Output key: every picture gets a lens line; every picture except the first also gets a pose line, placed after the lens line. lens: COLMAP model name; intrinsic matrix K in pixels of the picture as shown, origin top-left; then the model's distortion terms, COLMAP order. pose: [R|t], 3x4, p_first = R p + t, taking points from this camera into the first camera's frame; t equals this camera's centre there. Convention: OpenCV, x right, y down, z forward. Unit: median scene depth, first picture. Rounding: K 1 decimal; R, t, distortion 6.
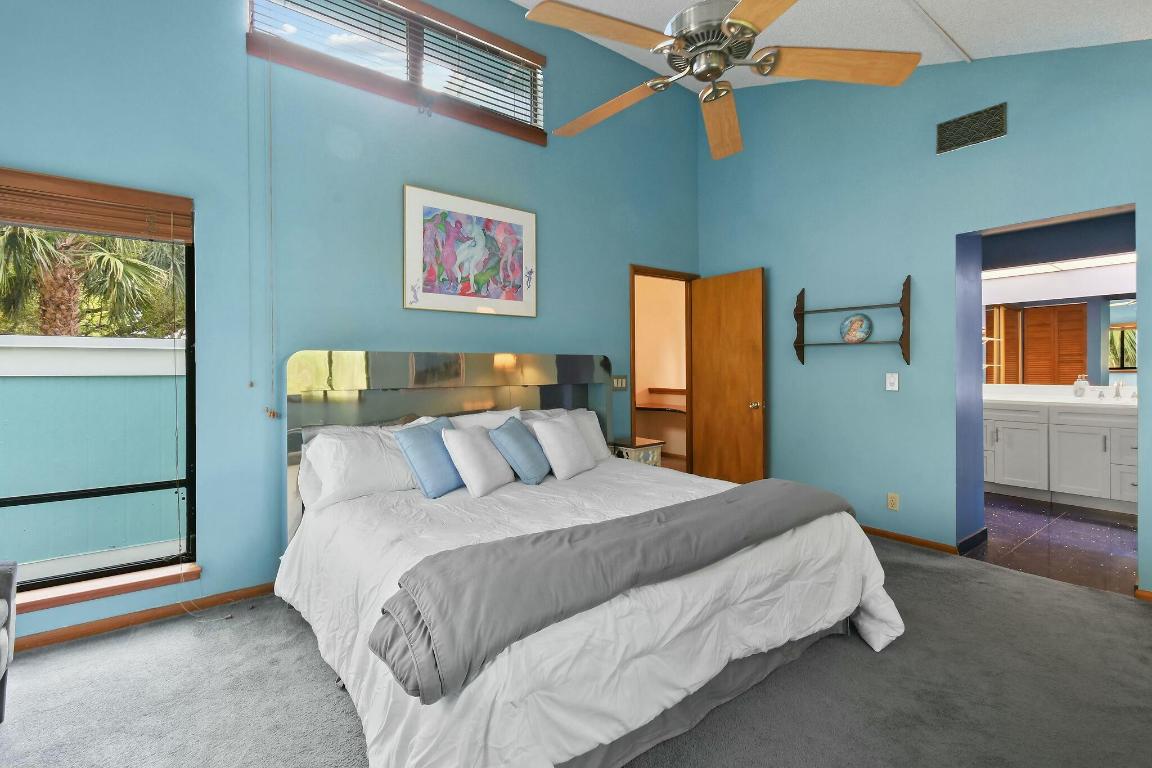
lens RADIAL K [[518.9, 0, 574.1], [0, 518.9, 383.8], [0, 0, 1]] dist [-0.001042, 0.000351]
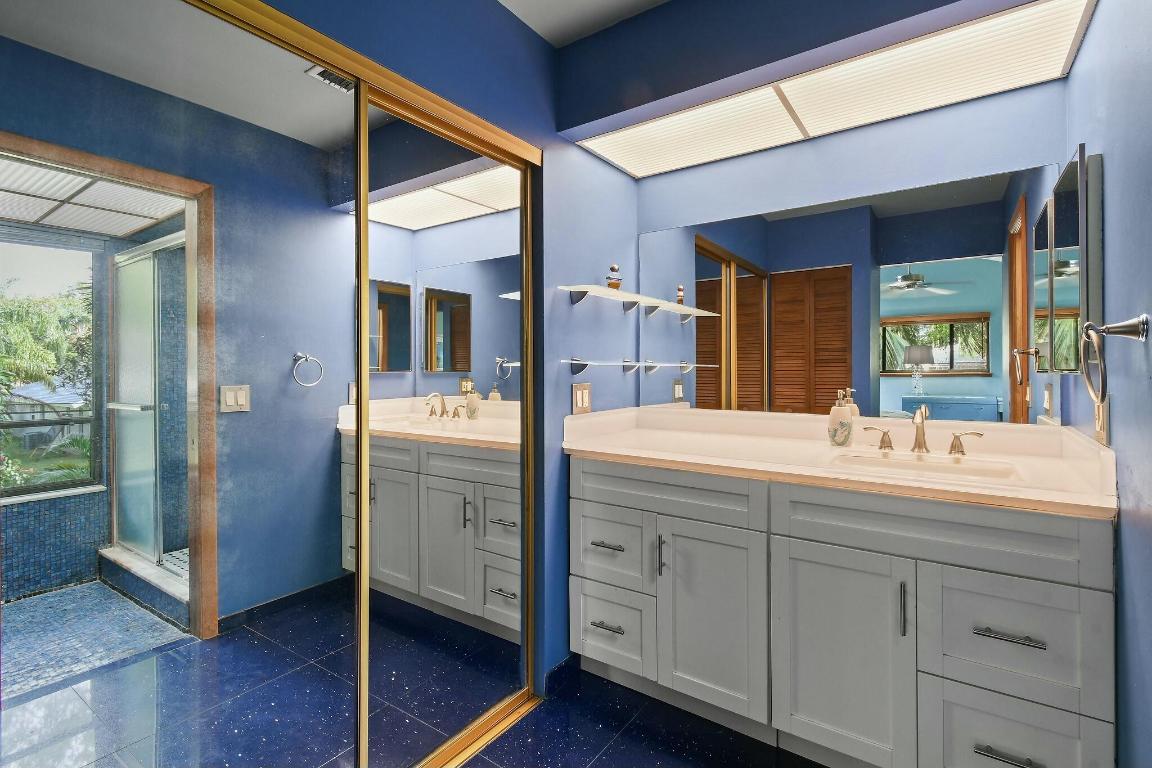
lens RADIAL K [[518.9, 0, 579.1], [0, 518.9, 375.9], [0, 0, 1]] dist [-0.001042, 0.000351]
pose [[0.955811, 0.006069, 0.293920, 0.627252], [-0.001856, 0.999892, -0.014610, -0.020501], [-0.293976, 0.013419, 0.955718, 0.639055]]
